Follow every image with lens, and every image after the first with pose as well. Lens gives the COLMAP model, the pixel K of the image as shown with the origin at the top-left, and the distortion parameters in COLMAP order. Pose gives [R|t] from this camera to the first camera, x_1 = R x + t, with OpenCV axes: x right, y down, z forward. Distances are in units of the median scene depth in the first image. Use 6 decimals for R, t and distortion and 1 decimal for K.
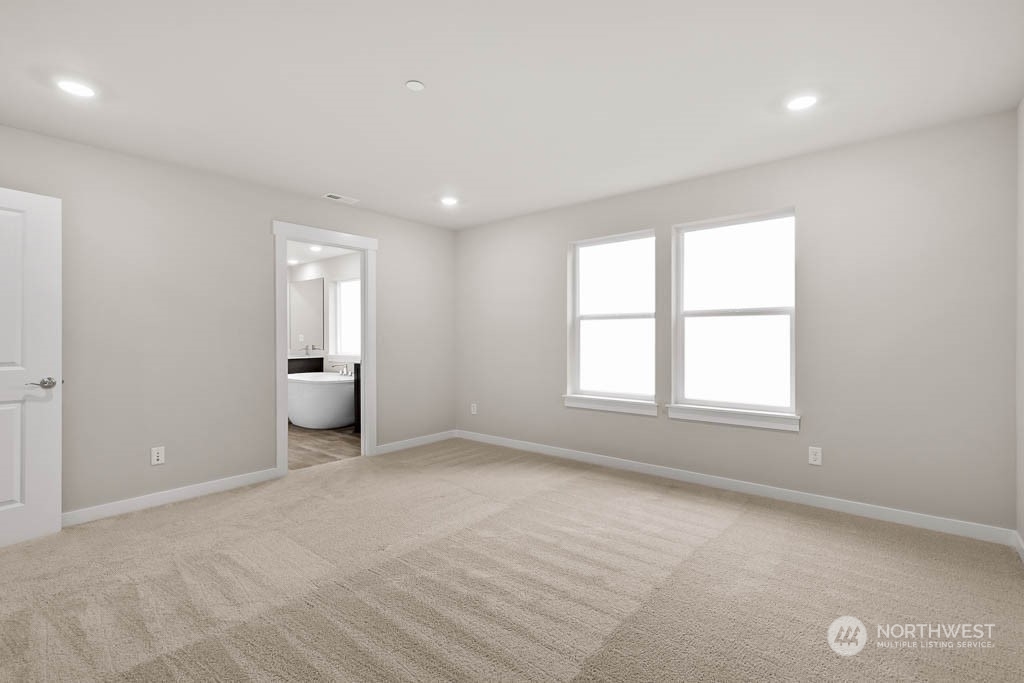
lens RADIAL K [[464.8, 0, 539.0], [0, 464.8, 348.8], [0, 0, 1]] dist [0.009499, -0.002274]
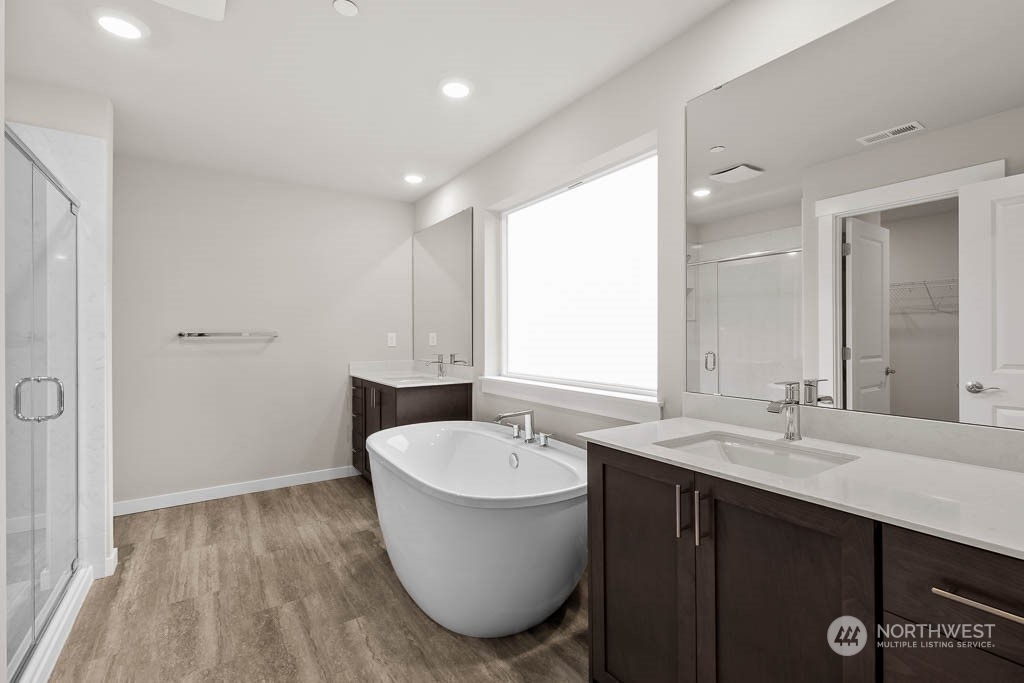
lens RADIAL K [[464.8, 0, 532.1], [0, 464.8, 334.7], [0, 0, 1]] dist [0.009499, -0.002274]
pose [[0.957782, -0.005596, -0.287441, -0.276103], [0.000337, 0.999832, -0.018342, -0.019797], [0.287495, 0.017471, 0.957623, 0.580324]]
